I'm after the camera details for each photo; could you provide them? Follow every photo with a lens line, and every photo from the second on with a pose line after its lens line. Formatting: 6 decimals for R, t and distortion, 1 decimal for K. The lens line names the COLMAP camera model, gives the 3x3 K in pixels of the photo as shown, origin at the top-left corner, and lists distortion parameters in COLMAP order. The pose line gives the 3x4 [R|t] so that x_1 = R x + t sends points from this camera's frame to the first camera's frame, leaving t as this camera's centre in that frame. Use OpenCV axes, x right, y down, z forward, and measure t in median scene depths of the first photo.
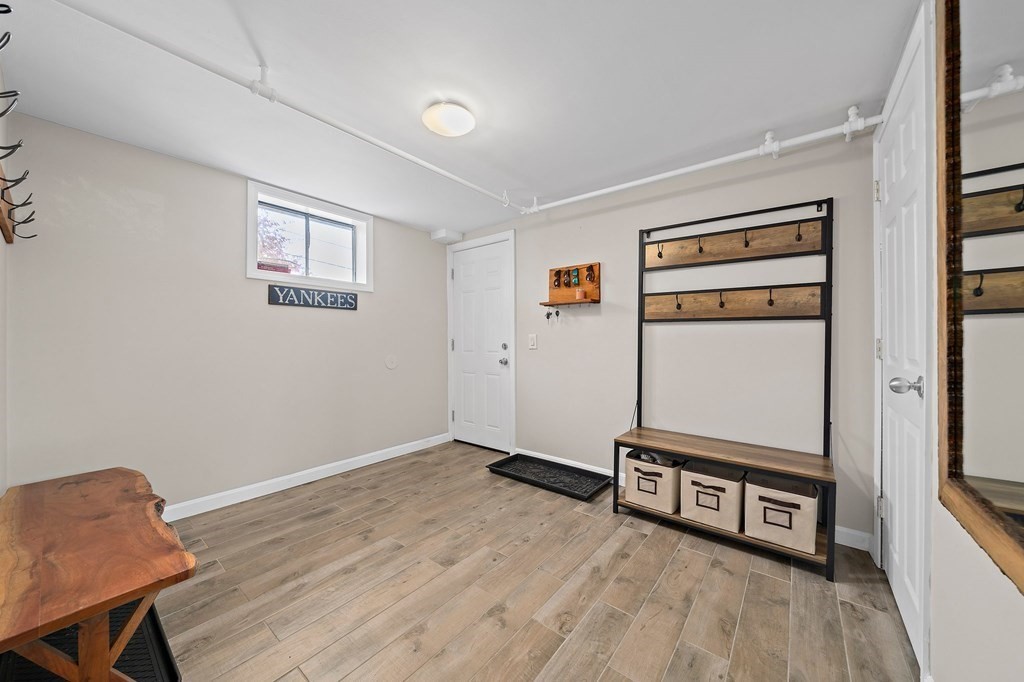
lens RADIAL K [[360.2, 0, 507.1], [0, 360.2, 342.0], [0, 0, 1]] dist [-0.004391, -0.000117]
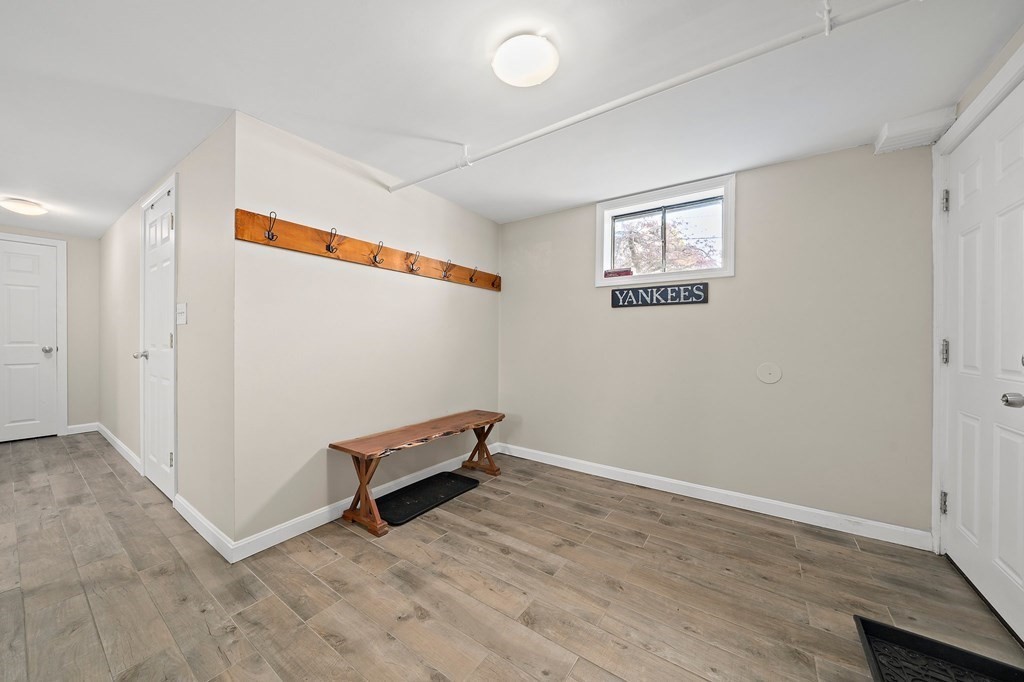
lens RADIAL K [[335.0, 0, 464.4], [0, 335.0, 341.3], [0, 0, 1]] dist [-0.001485, -0.000110]
pose [[0.066081, 0.006958, -0.997790, 0.375338], [-0.009782, 0.999932, 0.006325, -0.003728], [0.997766, 0.009342, 0.066145, 0.535297]]
